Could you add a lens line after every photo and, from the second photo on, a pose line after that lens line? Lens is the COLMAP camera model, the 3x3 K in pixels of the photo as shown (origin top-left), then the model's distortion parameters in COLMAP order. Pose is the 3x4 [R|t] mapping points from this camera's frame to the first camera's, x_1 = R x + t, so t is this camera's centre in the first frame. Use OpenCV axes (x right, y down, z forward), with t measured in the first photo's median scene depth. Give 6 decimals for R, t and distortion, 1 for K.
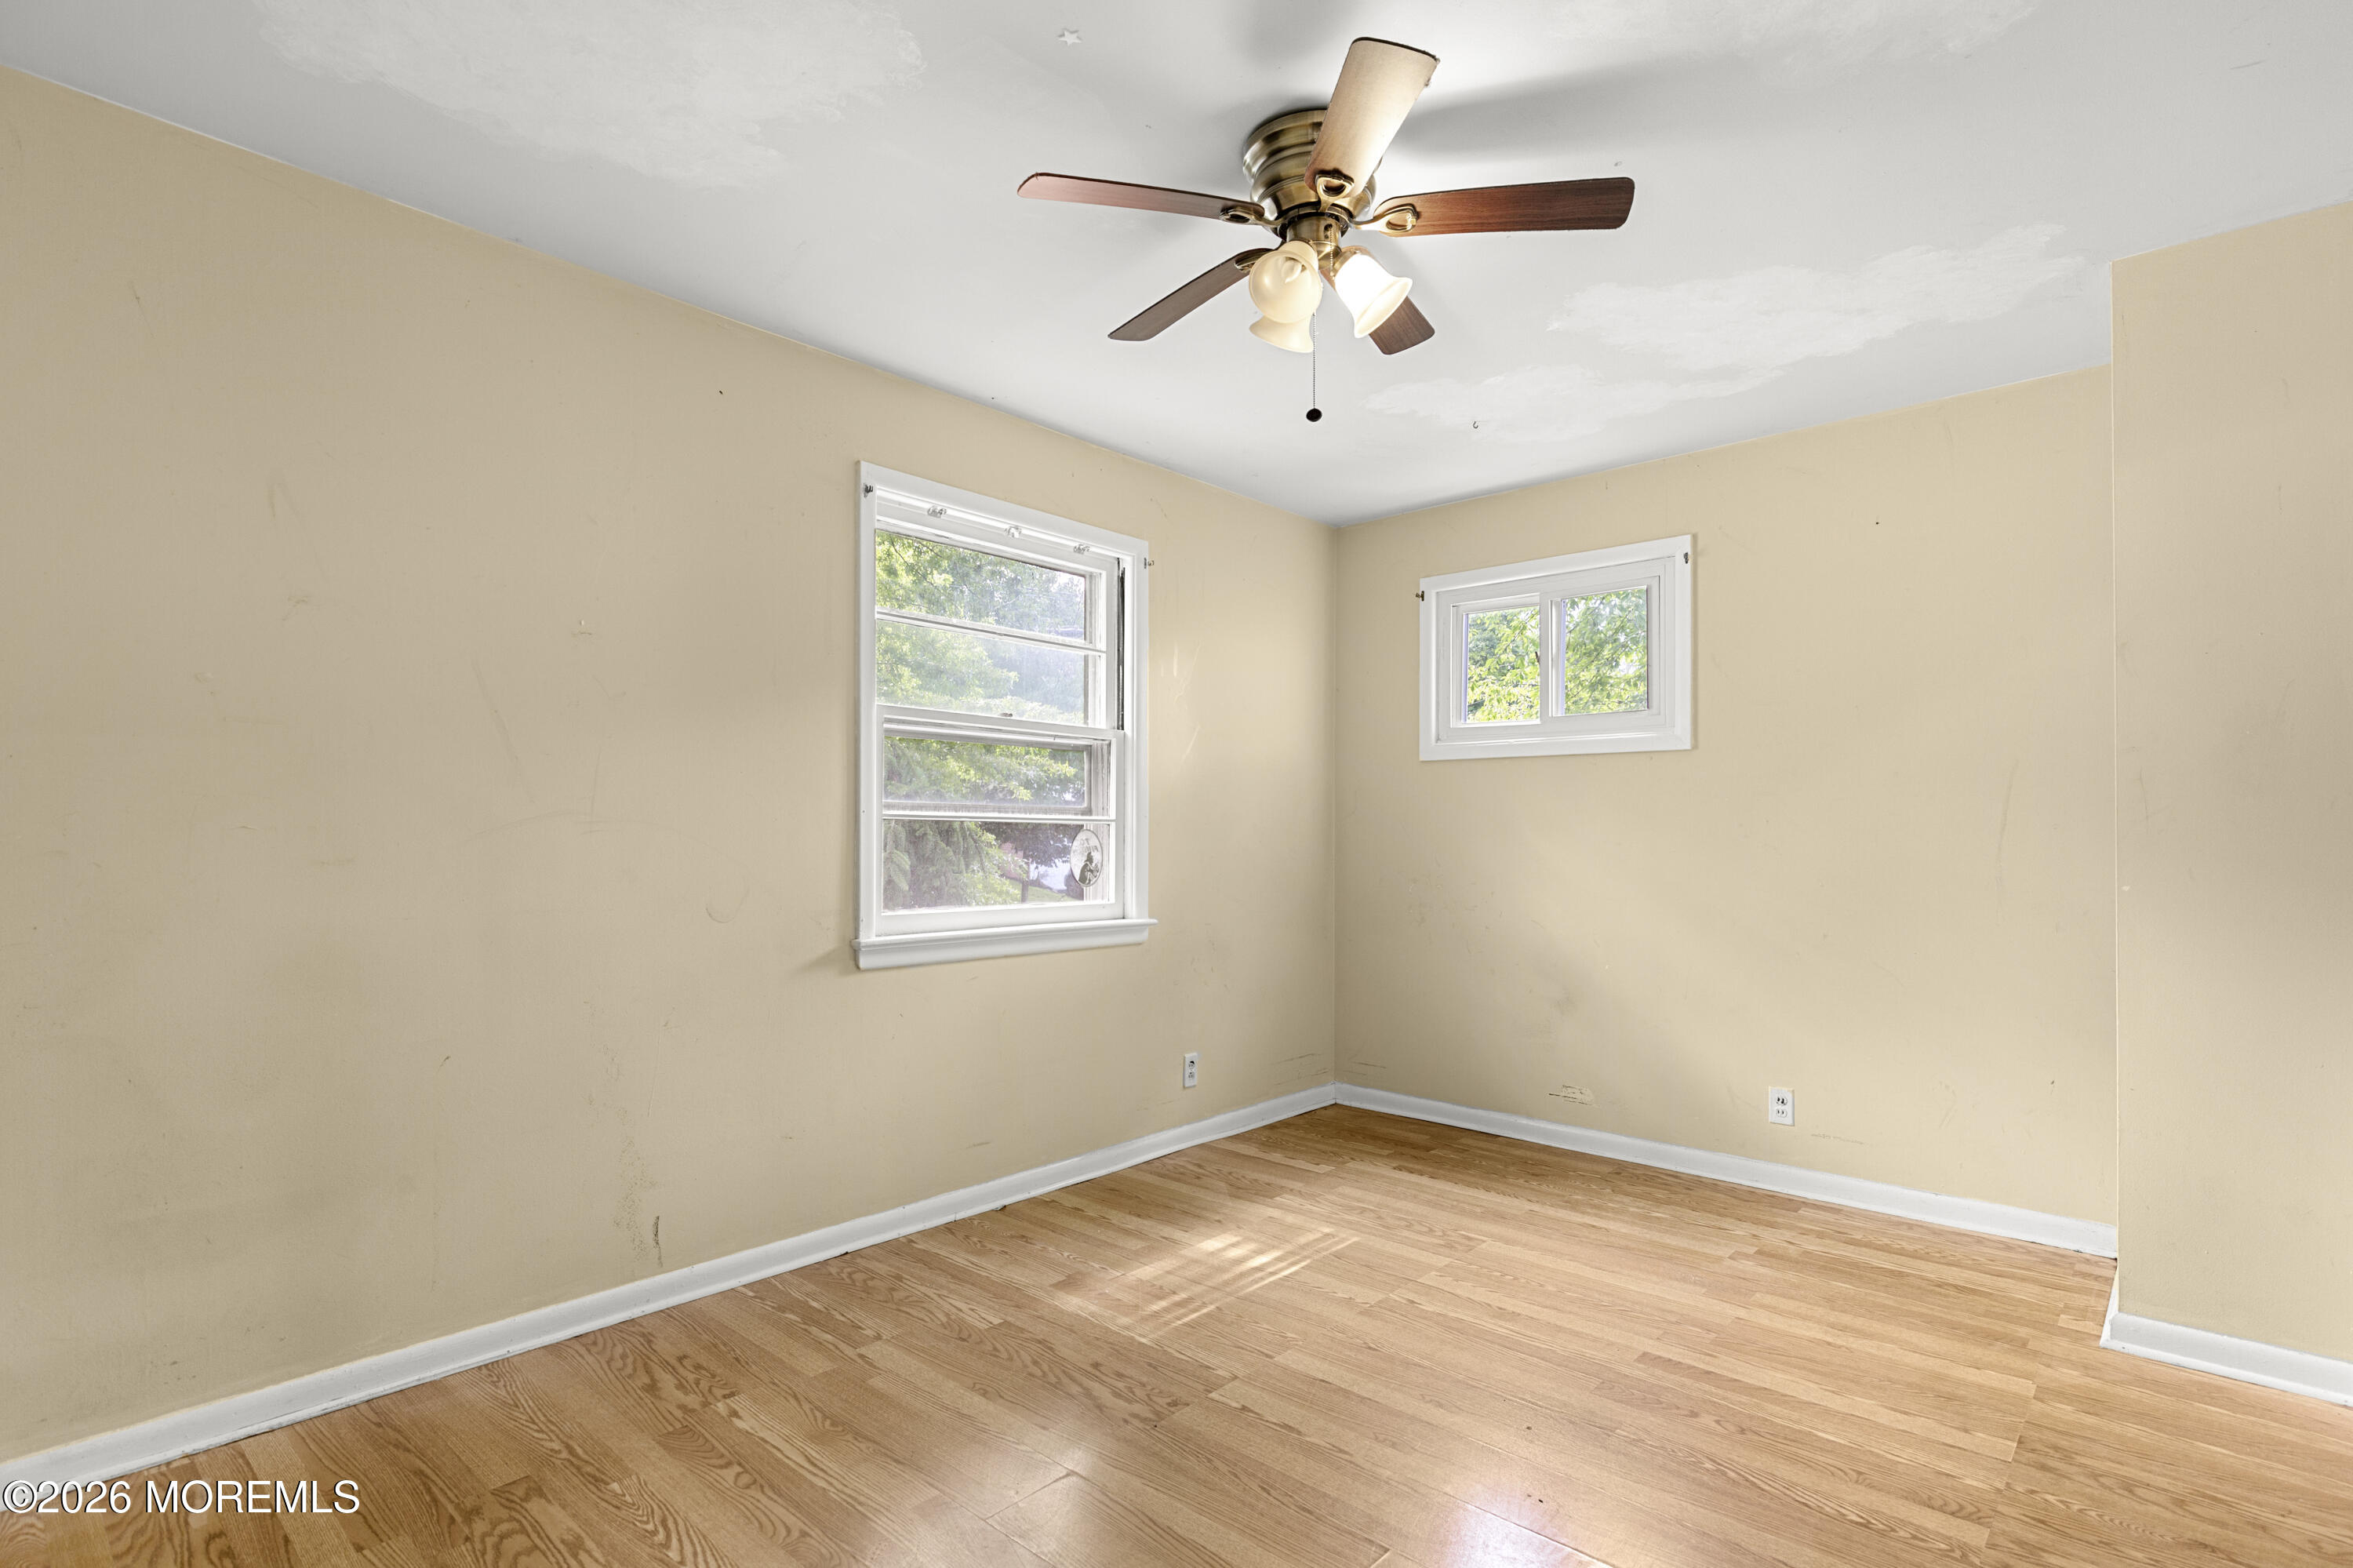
lens RADIAL K [[1136.6, 0, 1166.4], [0, 1136.6, 817.7], [0, 0, 1]] dist [-0.000486, 0.000177]
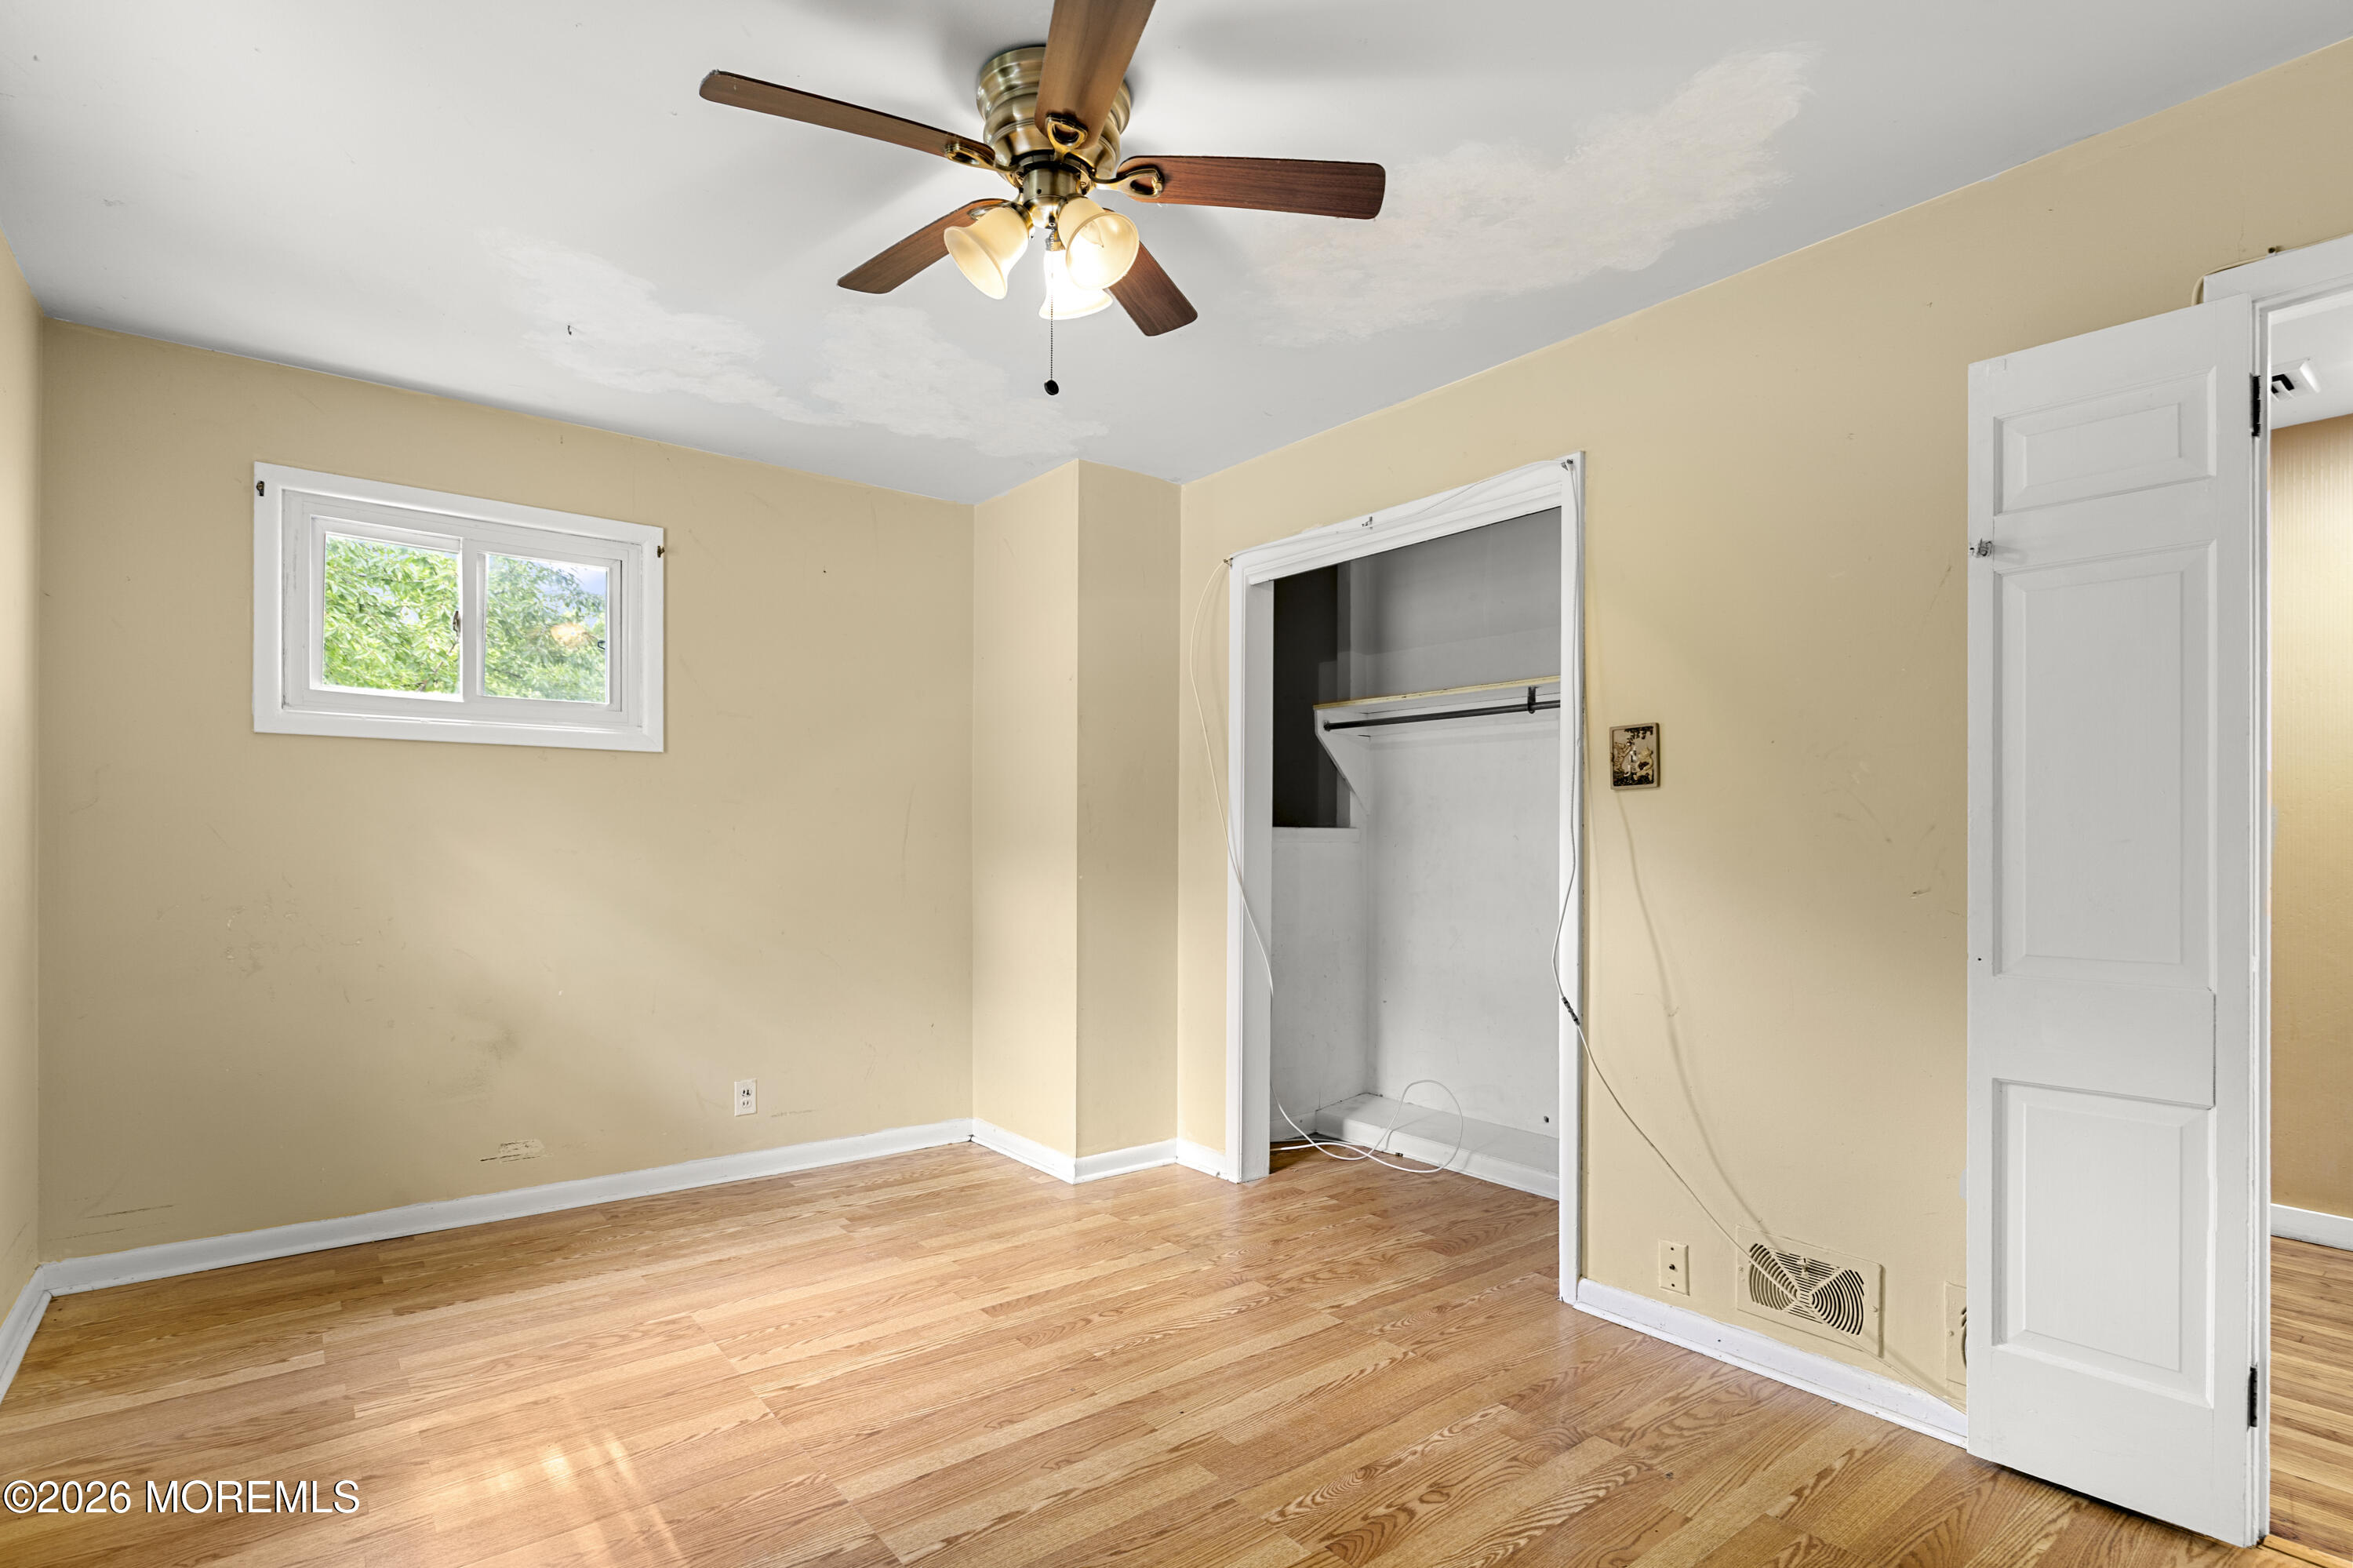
lens RADIAL K [[1142.3, 0, 1171.9], [0, 1142.3, 839.2], [0, 0, 1]] dist [0.000389, 0.000192]
pose [[0.167036, -0.000189, 0.985951, -0.503526], [-0.017027, 0.999850, 0.003077, 0.003305], [-0.985804, -0.017302, 0.167008, 0.495398]]
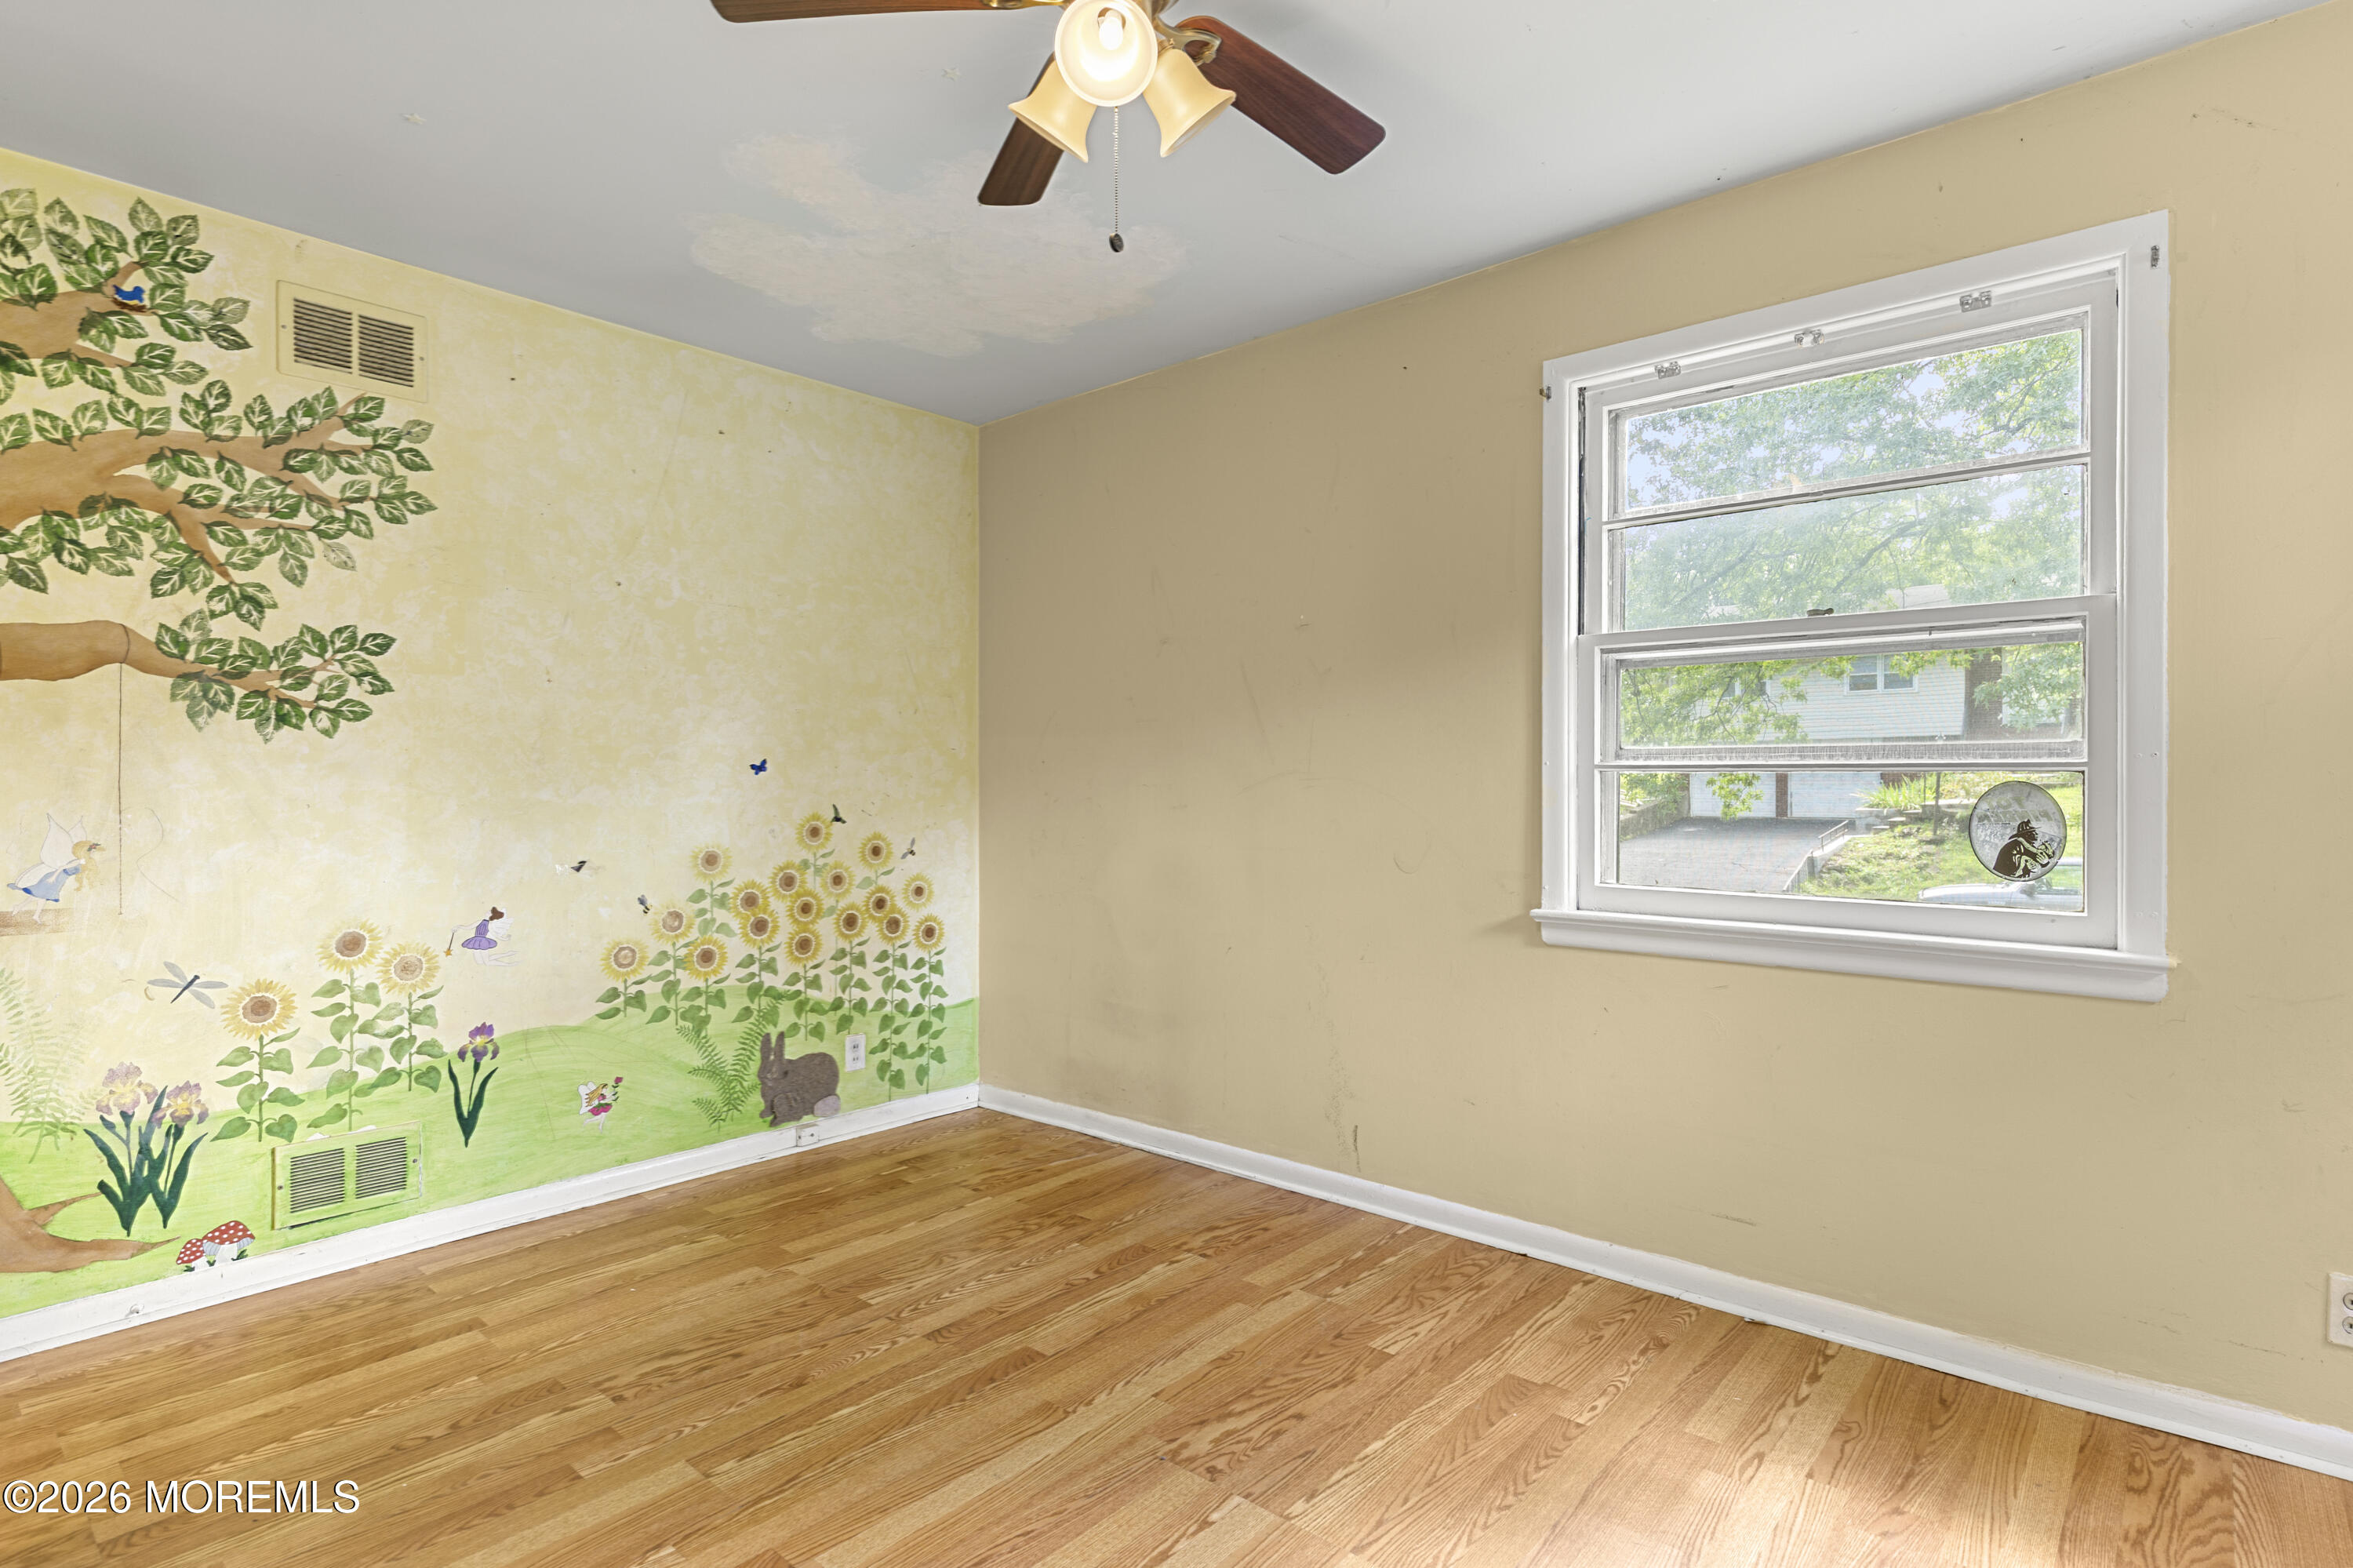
lens RADIAL K [[1181.2, 0, 1176.5], [0, 1181.2, 784.0], [0, 0, 1]] dist [-0.002470, -0.000450]
pose [[0.021981, -0.002815, -0.999754, 0.609455], [0.015953, 0.999870, -0.002465, 0.007974], [0.999631, -0.015895, 0.022023, 0.668816]]
